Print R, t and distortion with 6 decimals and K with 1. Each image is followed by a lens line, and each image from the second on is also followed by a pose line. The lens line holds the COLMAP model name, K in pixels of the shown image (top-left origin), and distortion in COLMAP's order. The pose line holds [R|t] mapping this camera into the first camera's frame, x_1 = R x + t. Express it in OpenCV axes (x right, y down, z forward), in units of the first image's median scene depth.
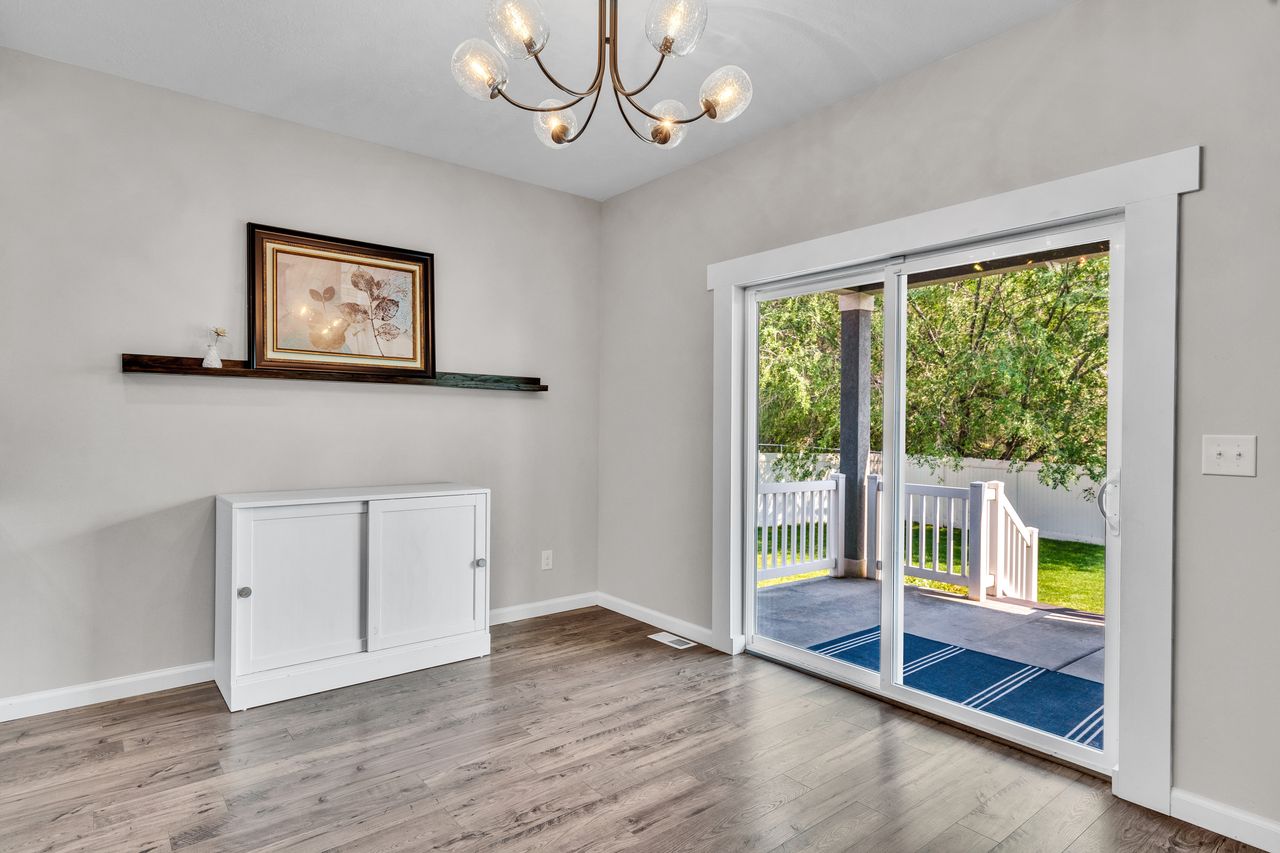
lens RADIAL K [[684.5, 0, 640.0], [0, 684.5, 426.5], [0, 0, 1]] dist [-0.002504, -0.000337]
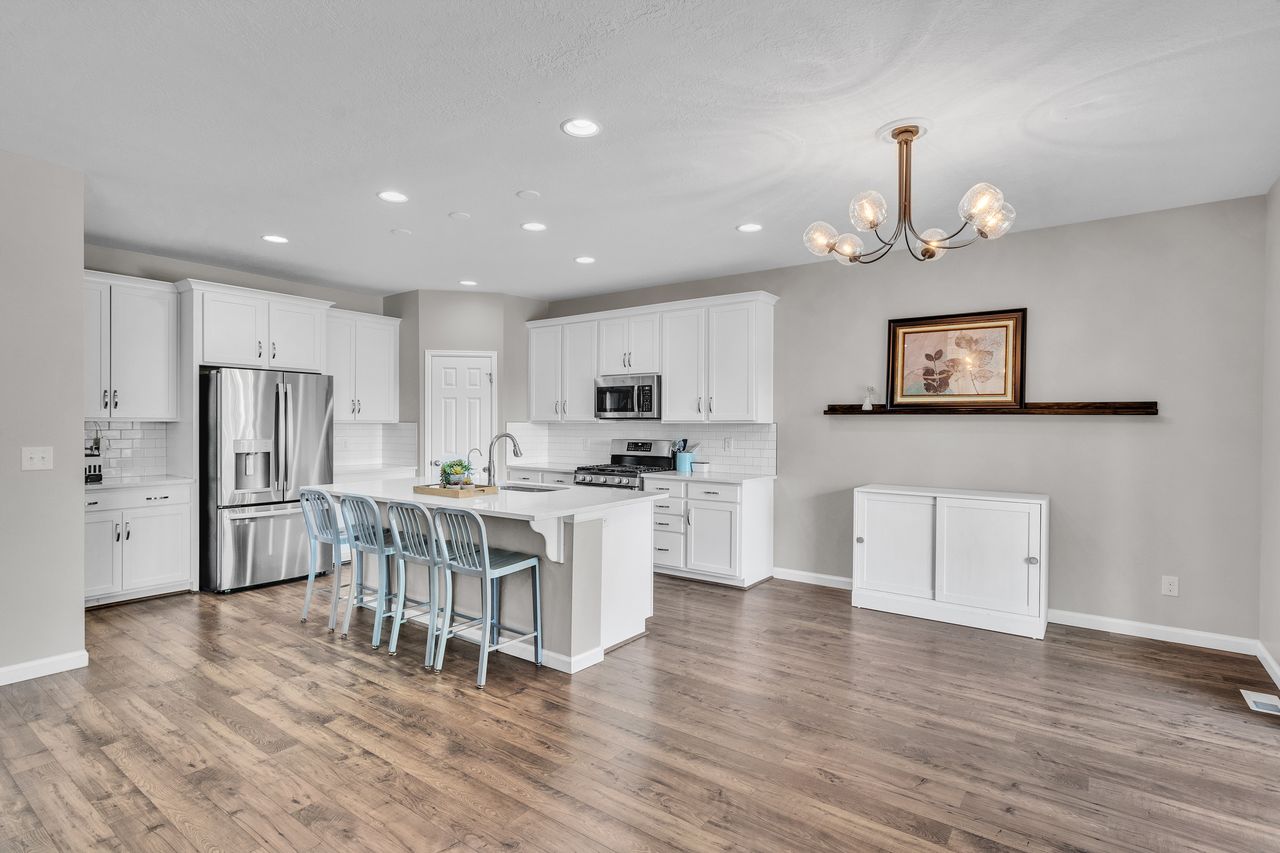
lens RADIAL K [[684.5, 0, 640.0], [0, 684.5, 426.5], [0, 0, 1]] dist [-0.002504, -0.000337]
pose [[0.238464, -0.001476, -0.971150, 0.837858], [-0.011468, 0.999925, -0.004336, -0.027387], [0.971084, 0.012171, 0.238429, 0.032742]]
